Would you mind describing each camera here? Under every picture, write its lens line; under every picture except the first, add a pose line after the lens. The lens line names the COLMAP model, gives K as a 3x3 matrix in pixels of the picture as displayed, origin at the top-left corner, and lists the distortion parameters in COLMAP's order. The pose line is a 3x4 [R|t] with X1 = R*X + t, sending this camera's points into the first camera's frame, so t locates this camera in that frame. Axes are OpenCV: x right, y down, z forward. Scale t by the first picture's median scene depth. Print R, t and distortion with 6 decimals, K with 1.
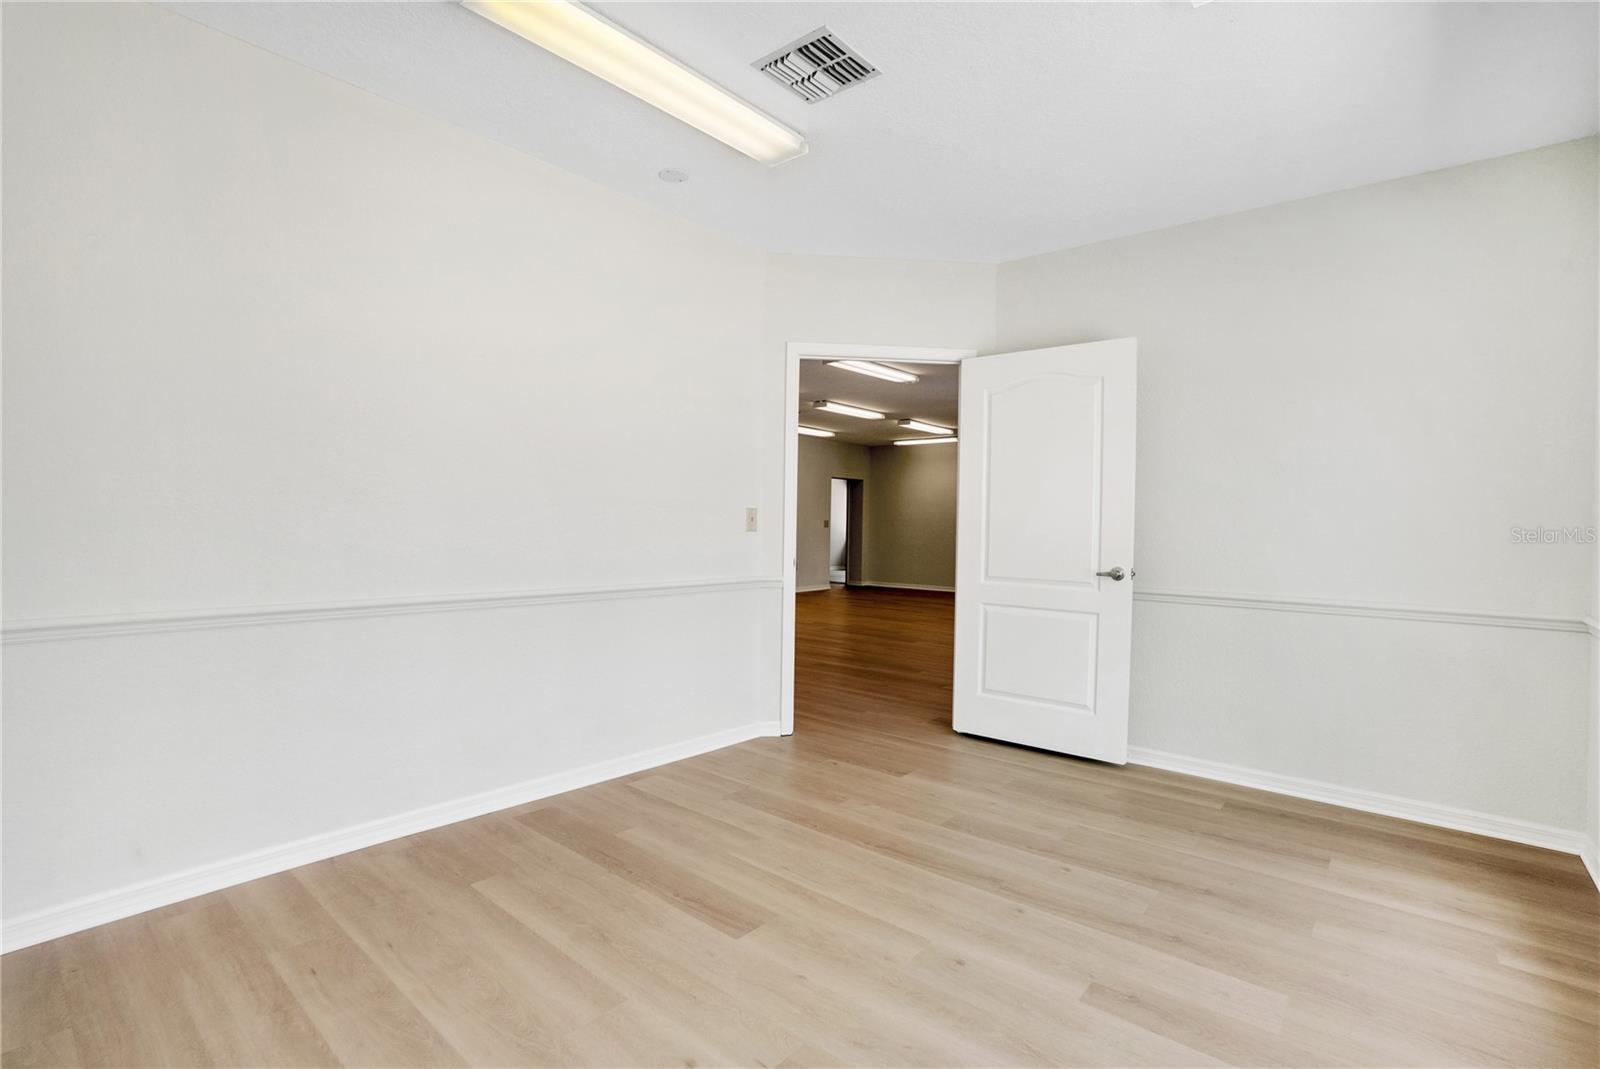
lens RADIAL K [[738.1, 0, 808.3], [0, 738.1, 533.8], [0, 0, 1]] dist [-0.043363, 0.005270]
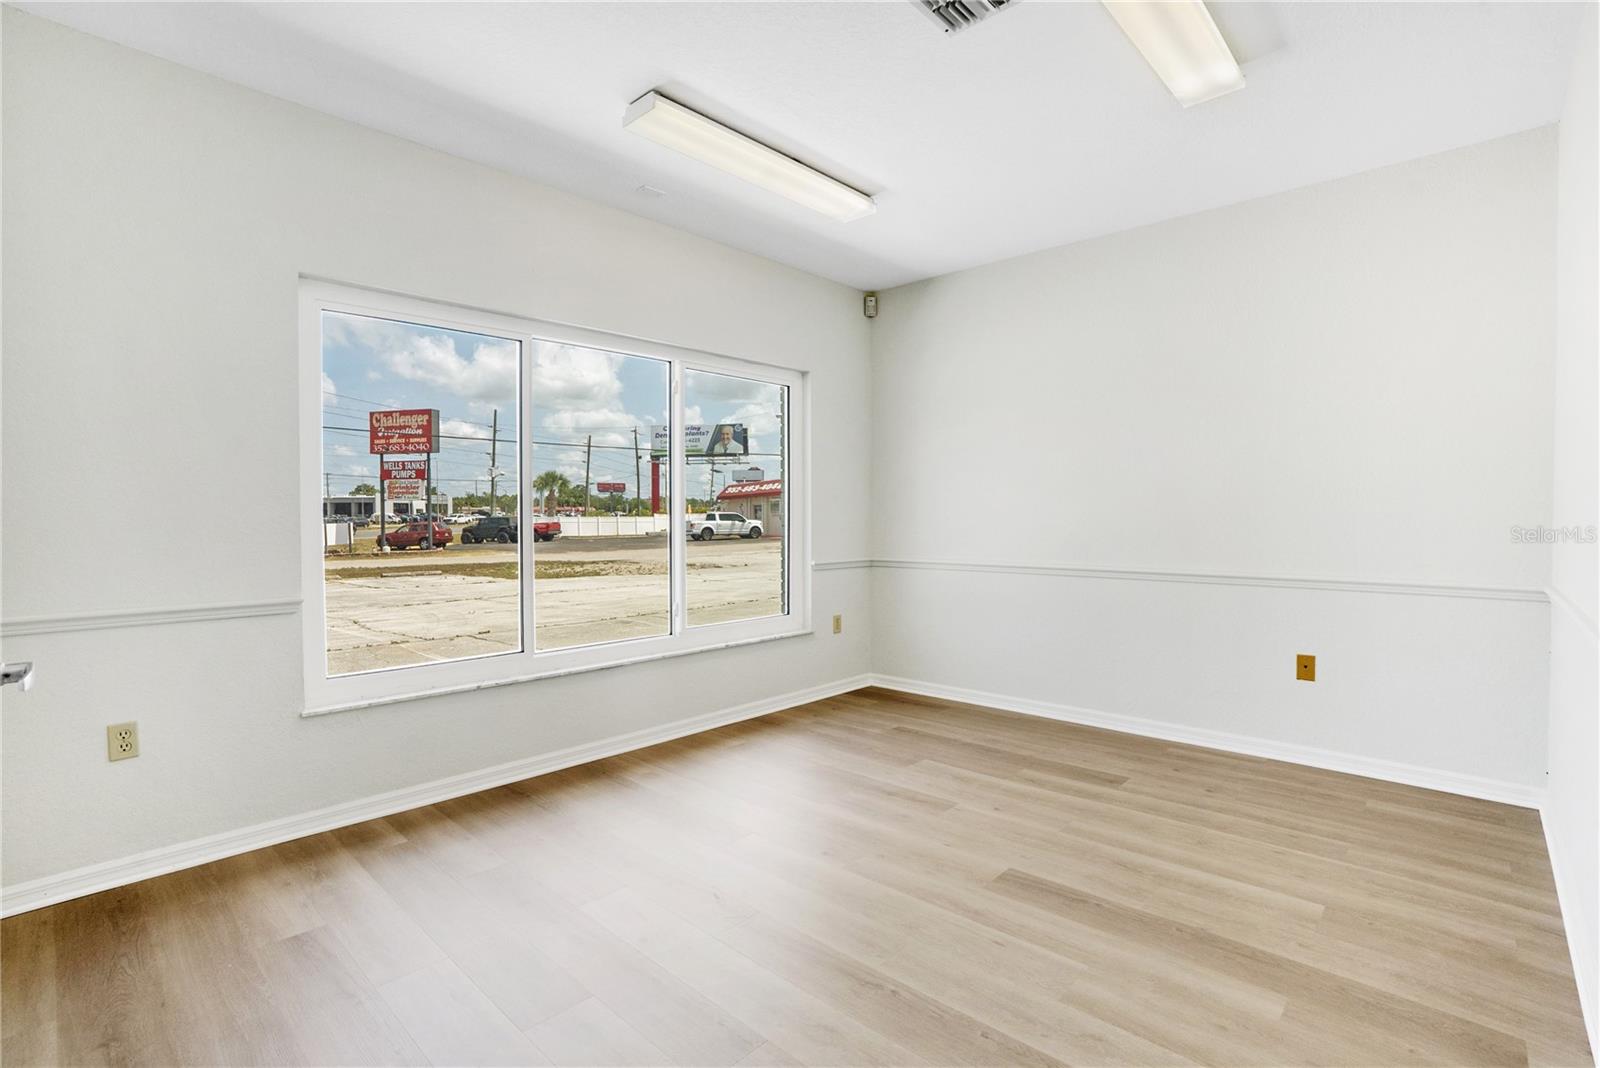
lens RADIAL K [[738.1, 0, 802.4], [0, 738.1, 530.7], [0, 0, 1]] dist [-0.043363, 0.005270]
pose [[-0.998233, -0.015377, 0.057390, 0.159618], [-0.013147, 0.999152, 0.039030, -0.023247], [-0.057941, 0.038206, -0.997589, 1.973882]]
